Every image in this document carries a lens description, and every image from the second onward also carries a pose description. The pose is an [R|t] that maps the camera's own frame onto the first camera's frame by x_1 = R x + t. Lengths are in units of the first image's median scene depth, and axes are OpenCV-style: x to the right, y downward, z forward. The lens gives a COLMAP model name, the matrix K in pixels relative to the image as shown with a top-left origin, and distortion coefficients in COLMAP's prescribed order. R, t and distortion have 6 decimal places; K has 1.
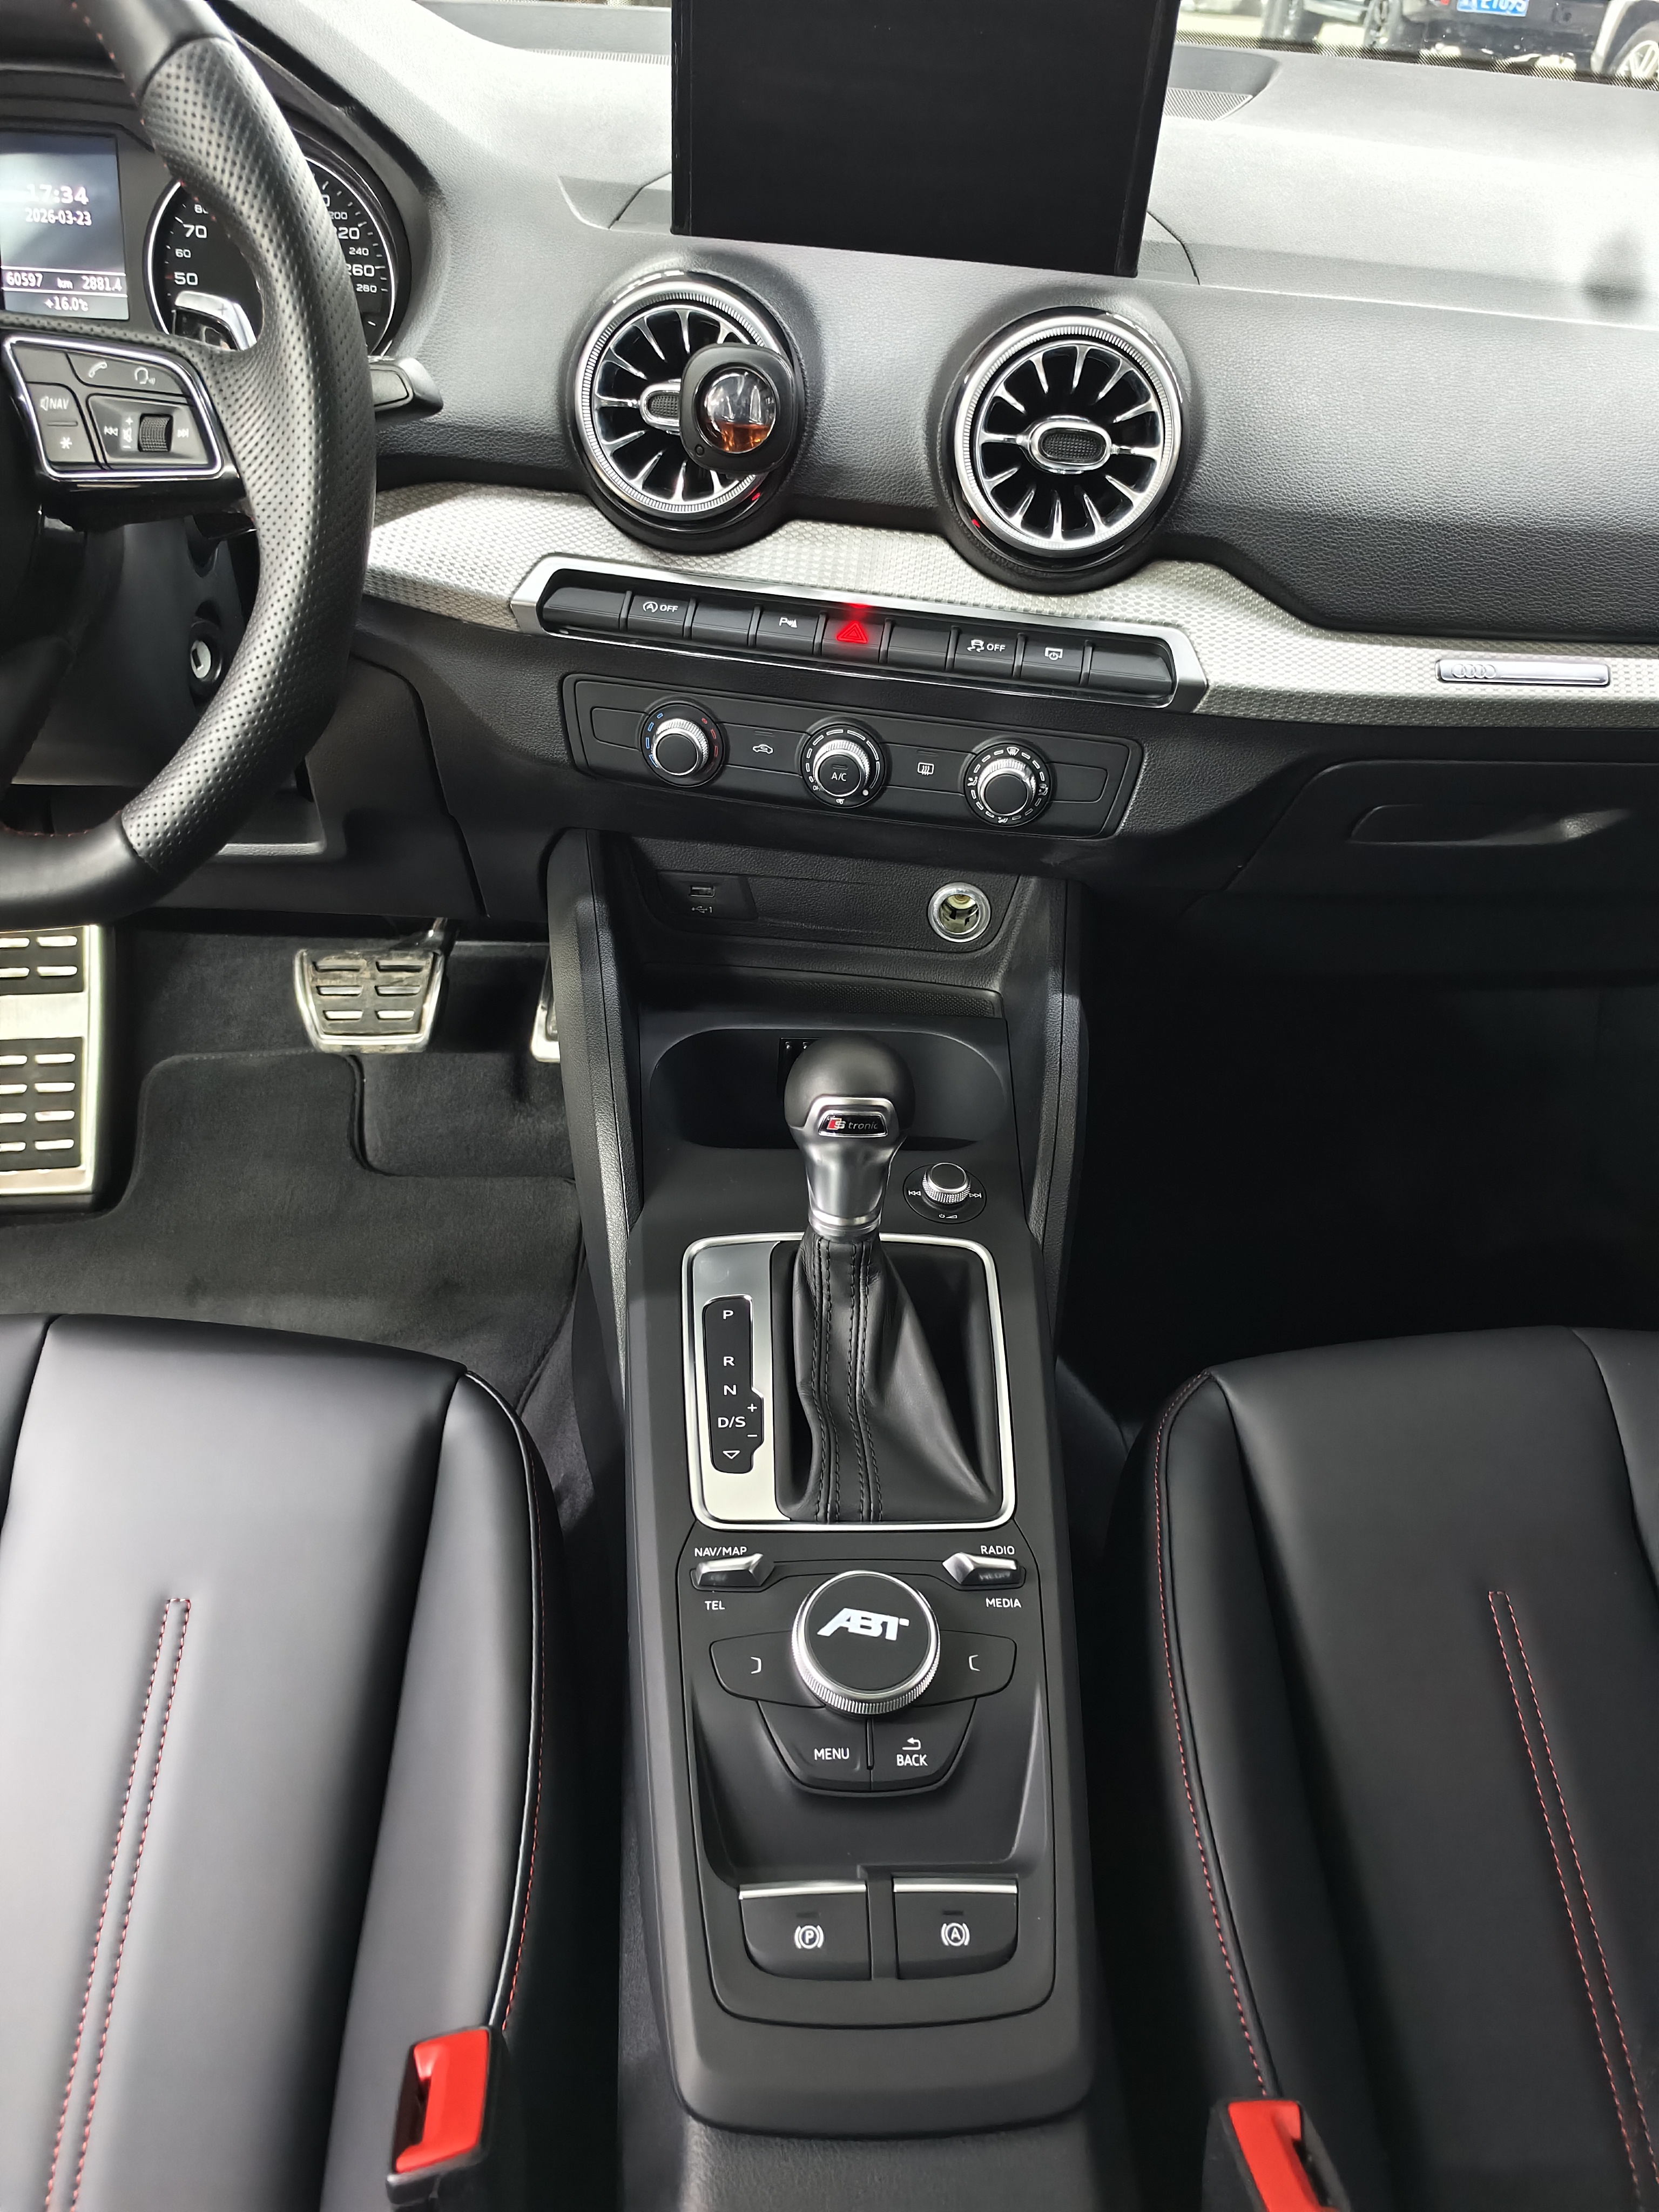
lens RADIAL K [[1573.1, 0, 829.5], [0, 1573.1, 1106.0], [0, 0, 1]] dist [0.037327, -0.009749]
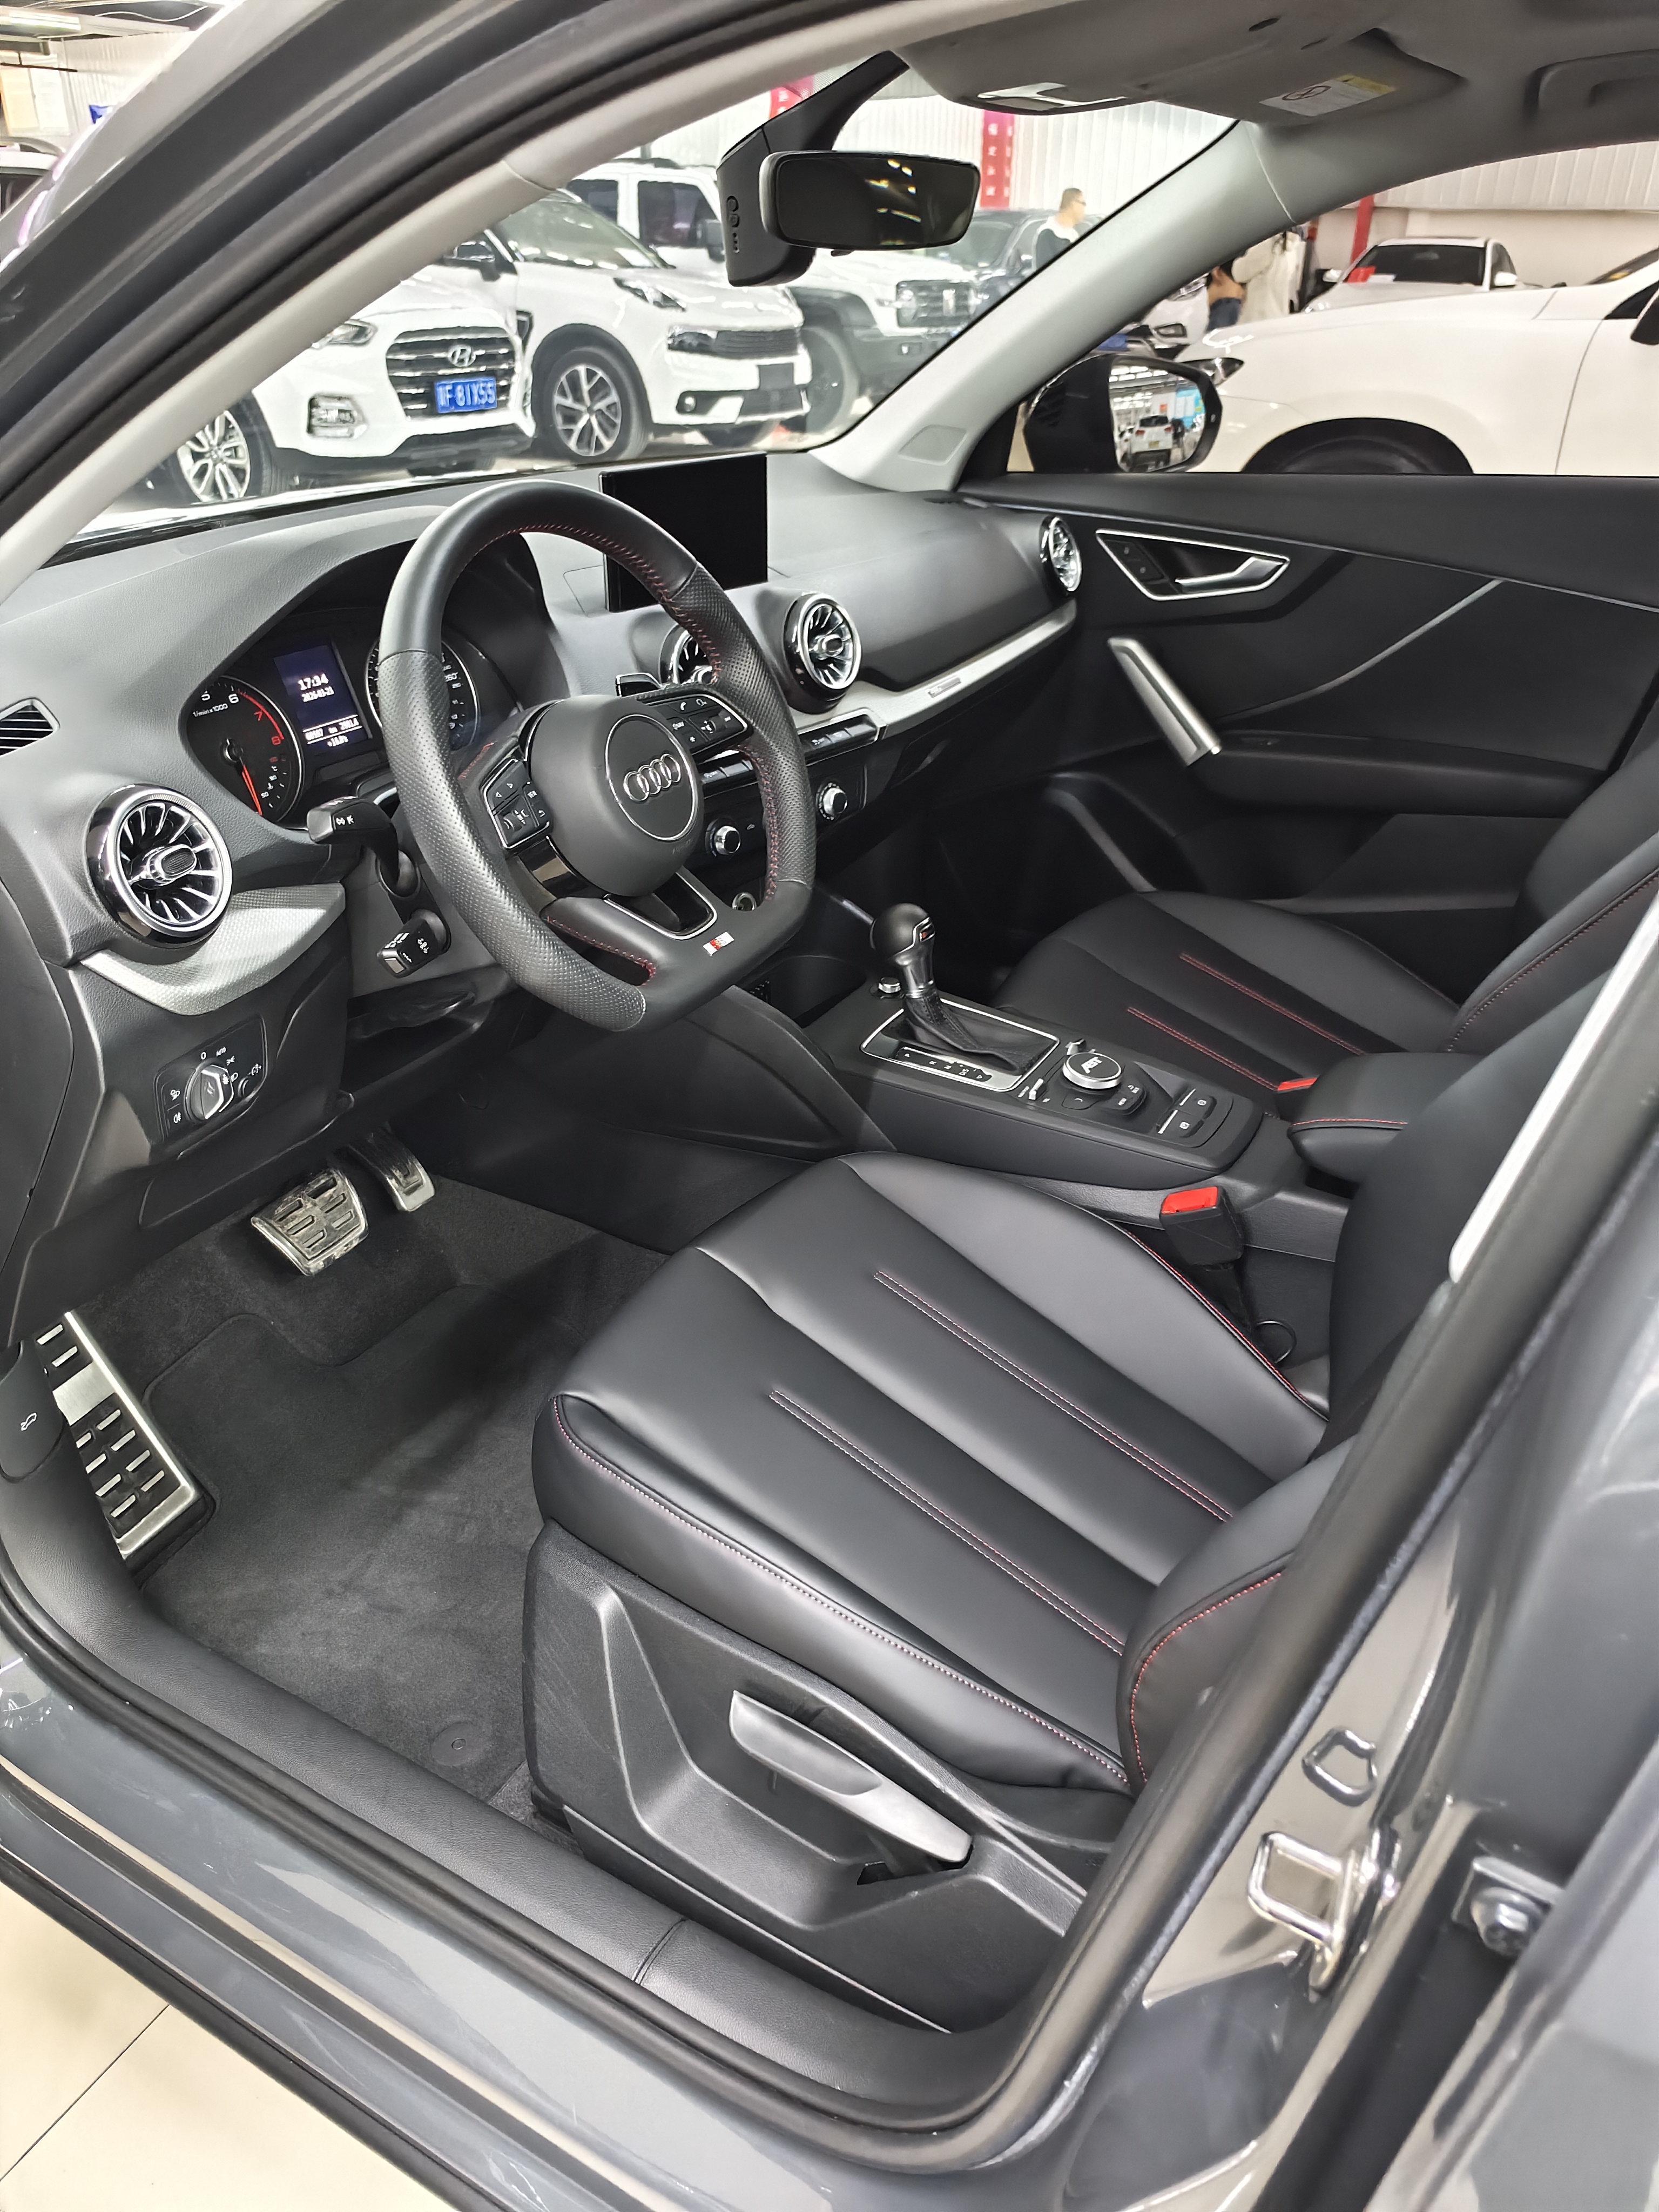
lens RADIAL K [[1573.1, 0, 829.5], [0, 1573.1, 1106.0], [0, 0, 1]] dist [0.037327, -0.009749]
pose [[0.365632, -0.340192, 0.866361, -1.207827], [0.602074, 0.796289, 0.058582, 0.035889], [-0.709803, 0.500194, 0.495970, -0.047450]]
